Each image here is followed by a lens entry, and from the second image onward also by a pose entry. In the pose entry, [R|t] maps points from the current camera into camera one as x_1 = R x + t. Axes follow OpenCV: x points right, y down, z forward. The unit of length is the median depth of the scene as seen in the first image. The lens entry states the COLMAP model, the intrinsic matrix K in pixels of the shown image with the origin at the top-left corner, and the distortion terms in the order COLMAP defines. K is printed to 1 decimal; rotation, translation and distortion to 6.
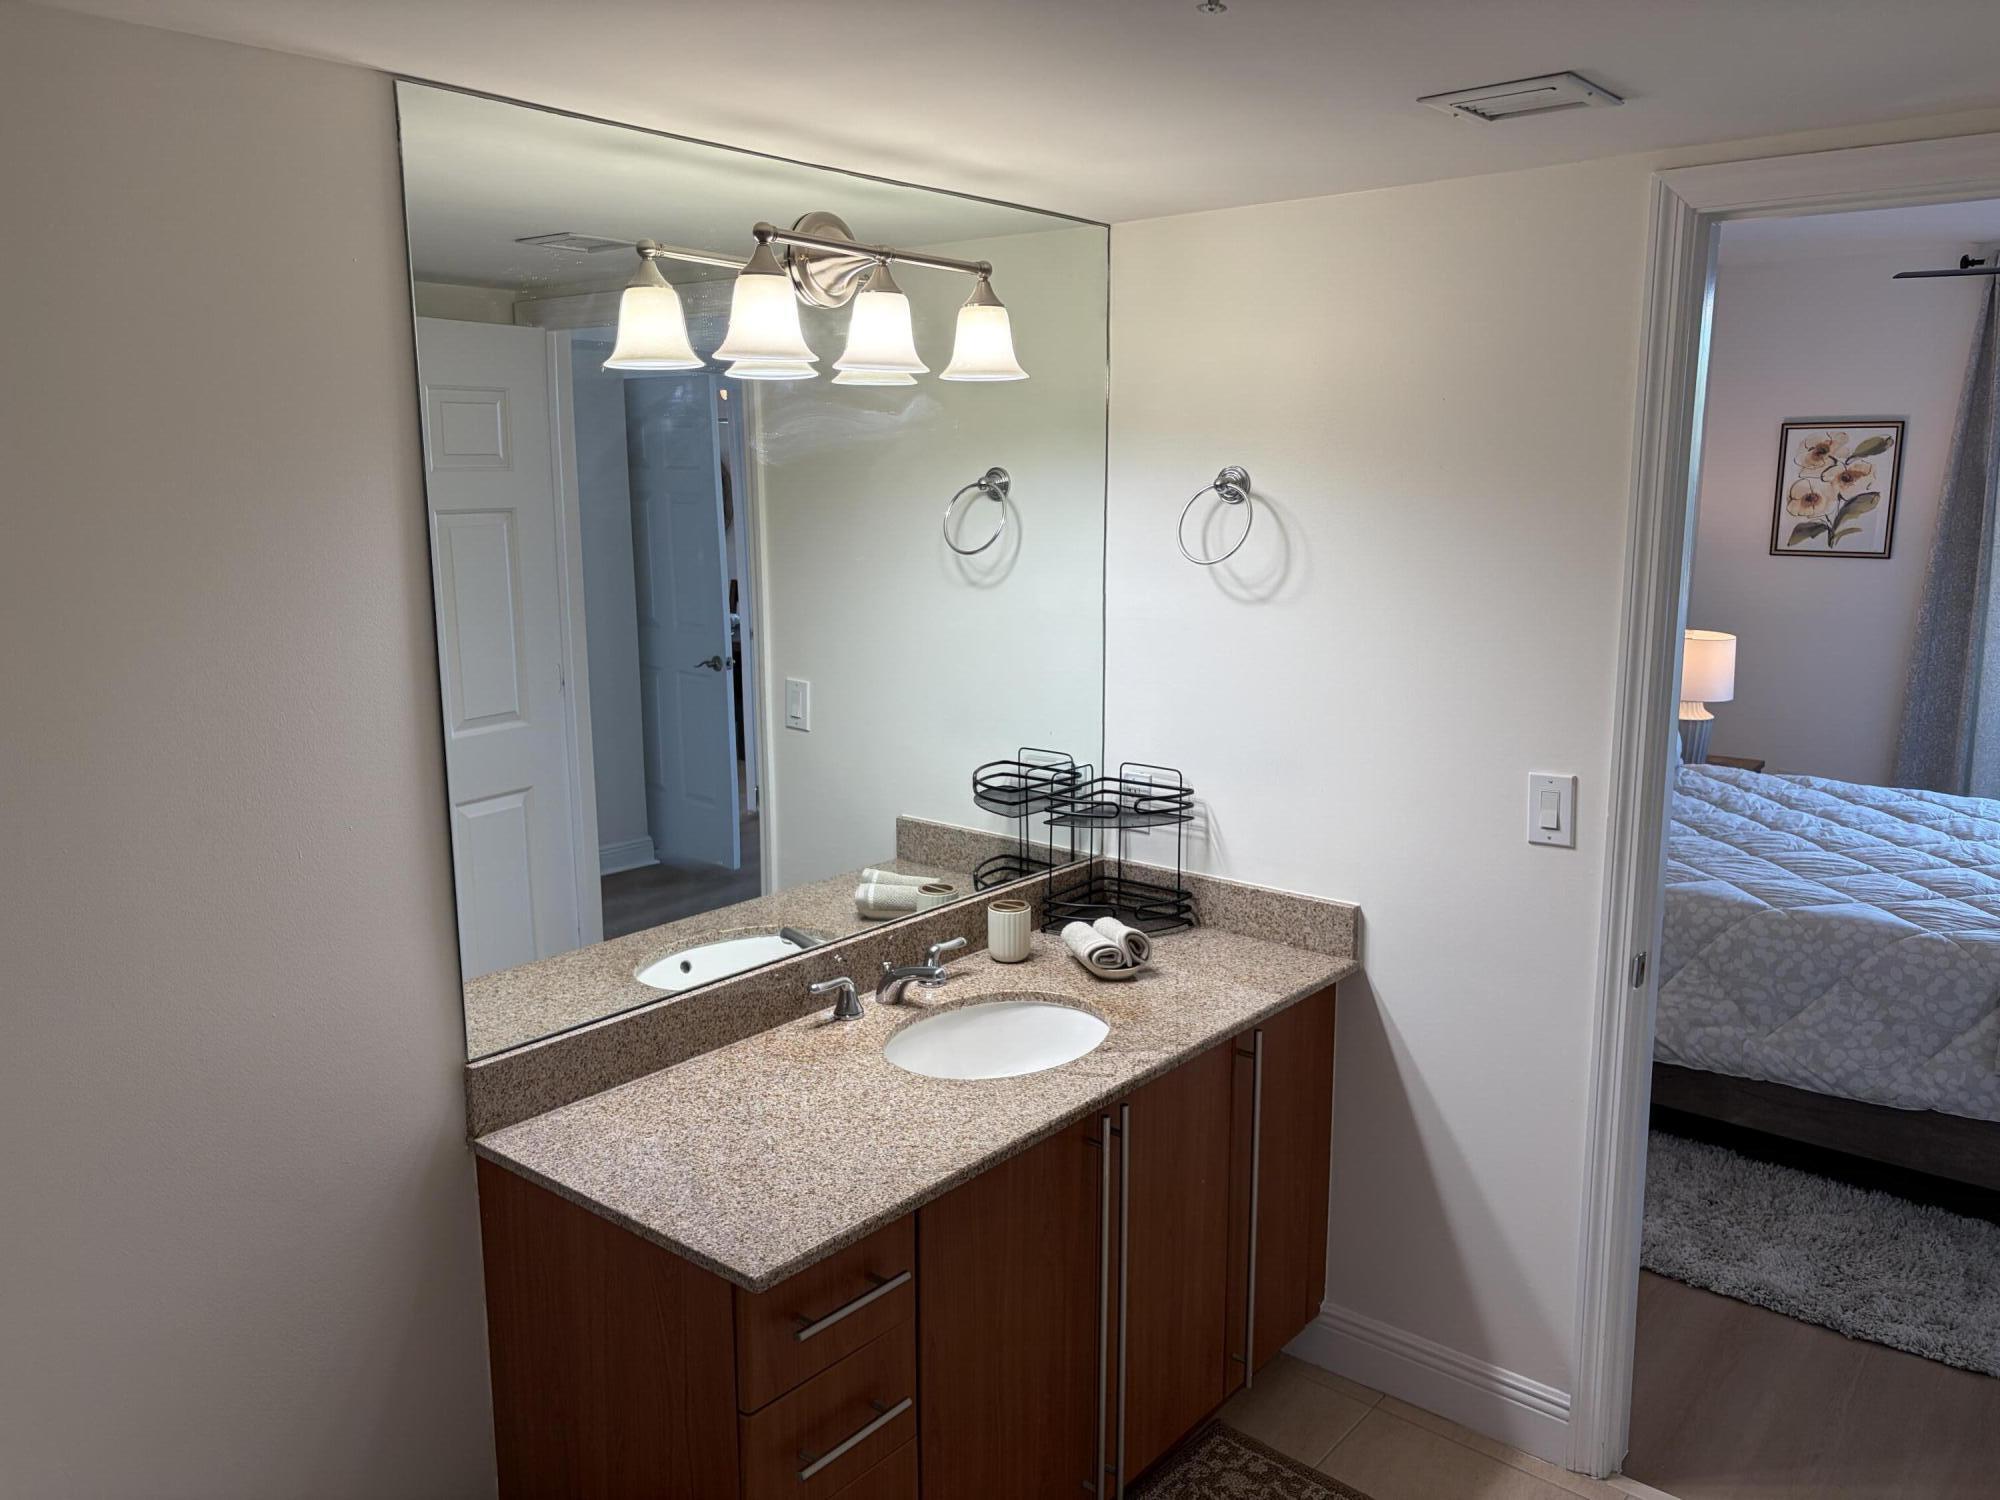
lens RADIAL K [[1526.0, 0, 944.7], [0, 1526.0, 761.1], [0, 0, 1]] dist [0.042287, -0.051984]
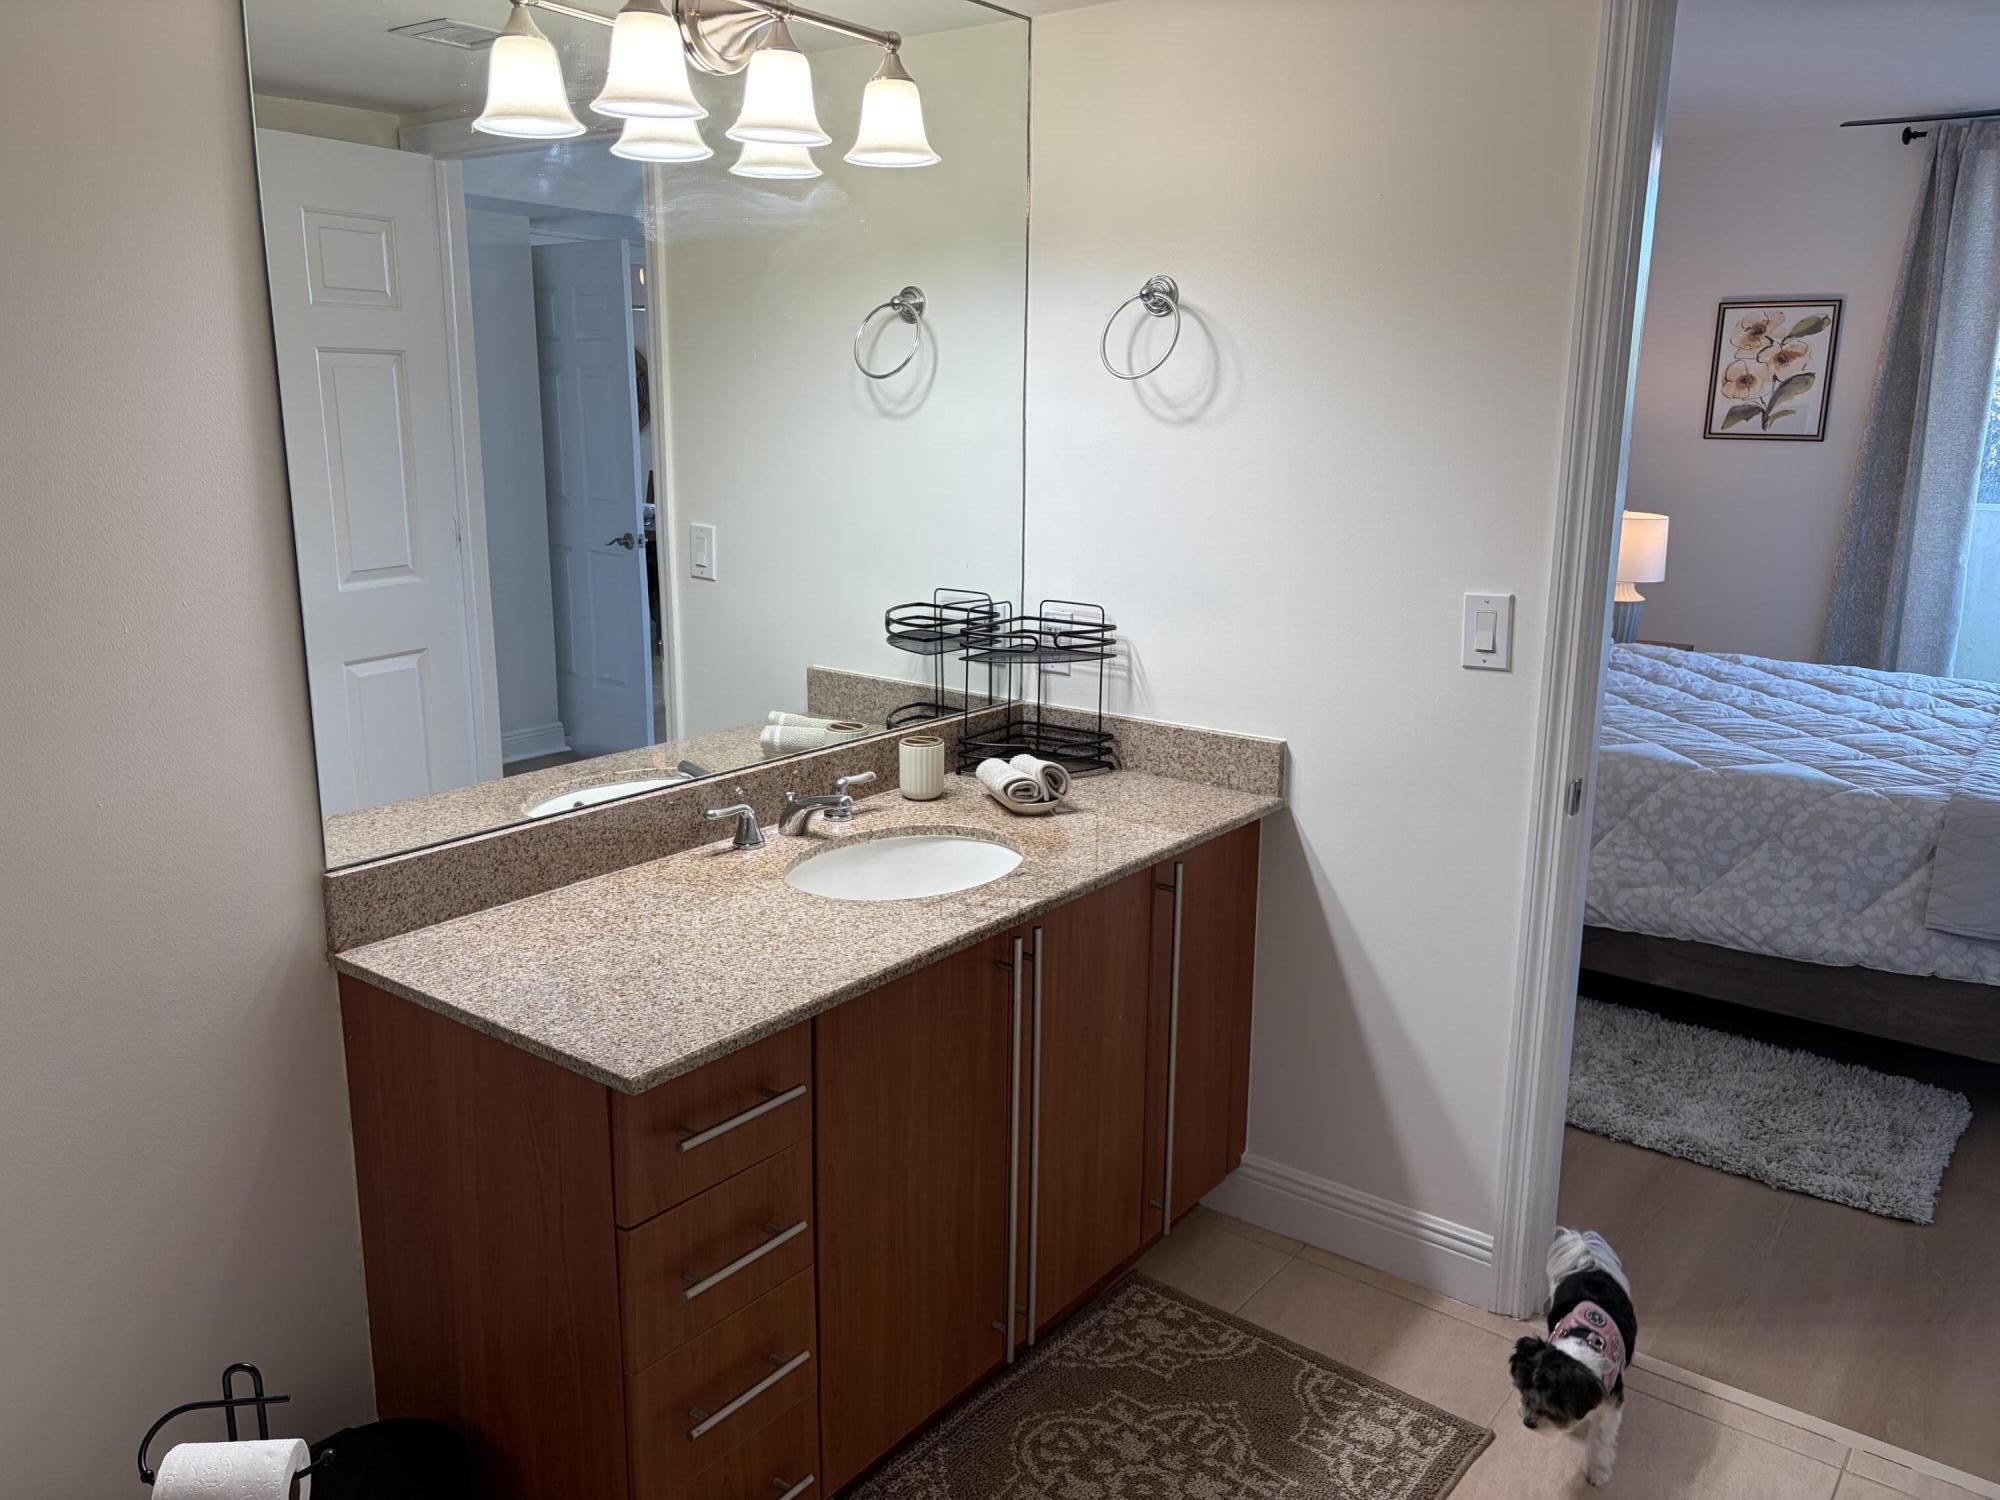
lens RADIAL K [[1526.0, 0, 930.1], [0, 1526.0, 762.4], [0, 0, 1]] dist [0.042287, -0.051984]
pose [[0.999394, 0.000652, 0.034792, 0.013596], [-0.002199, 0.999010, 0.044439, 0.060829], [-0.034729, -0.044489, 0.998406, 0.047194]]
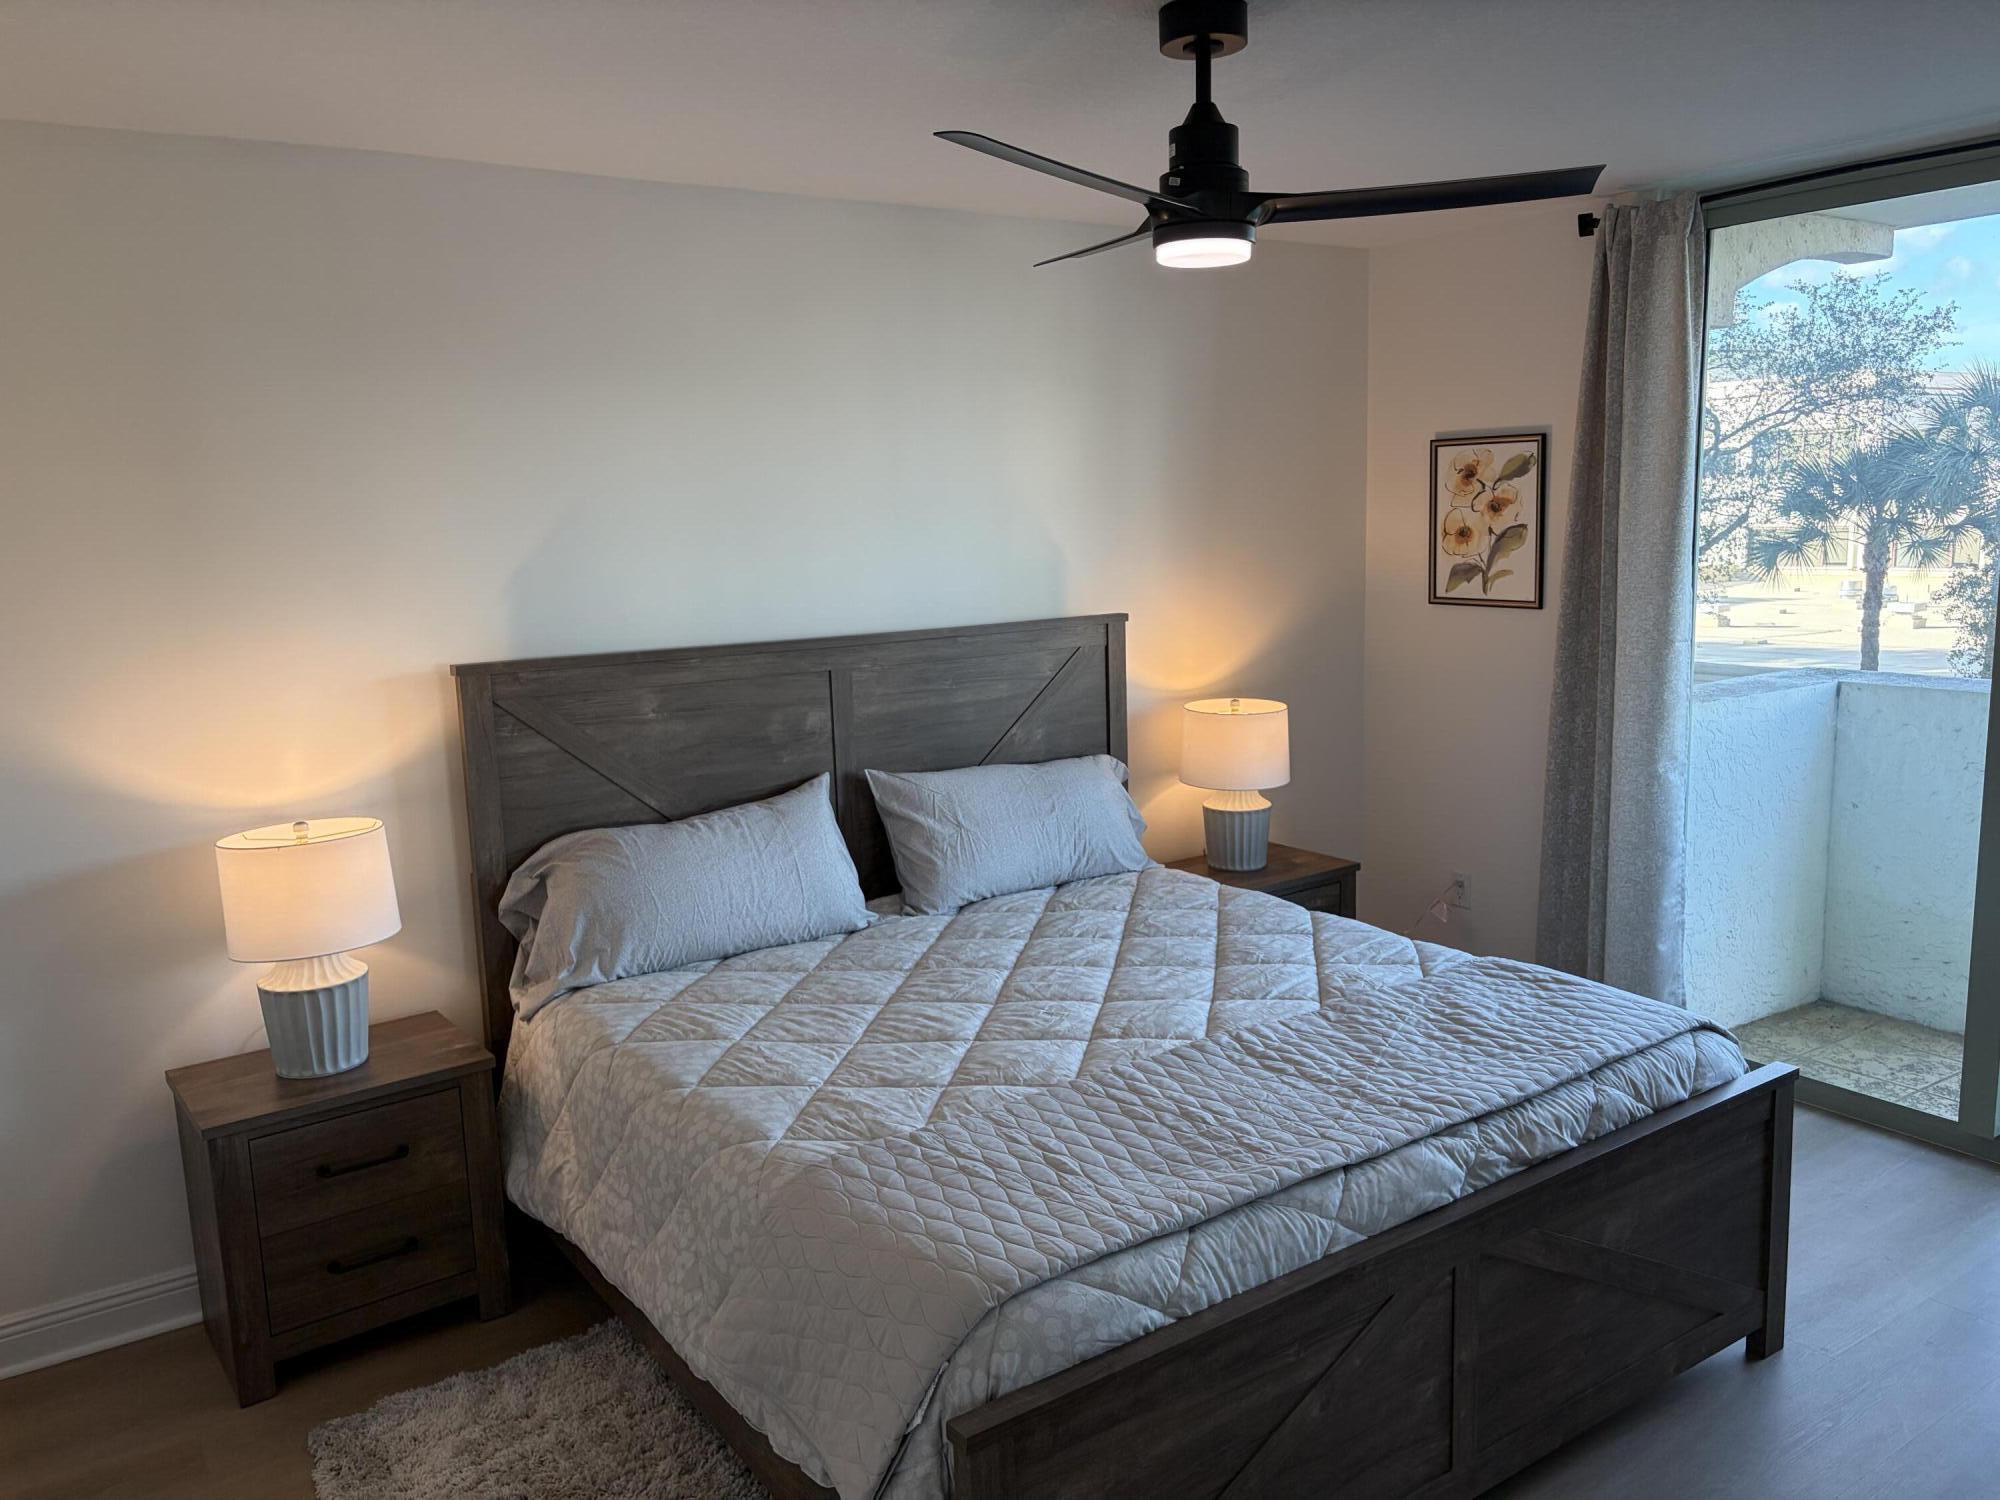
lens RADIAL K [[1526.0, 0, 1012.7], [0, 1526.0, 749.8], [0, 0, 1]] dist [0.042287, -0.051984]
pose [[0.962019, 0.014402, -0.272602, 1.089174], [-0.020077, 0.999636, -0.018040, -0.077974], [0.272243, 0.022828, 0.961958, 0.348146]]
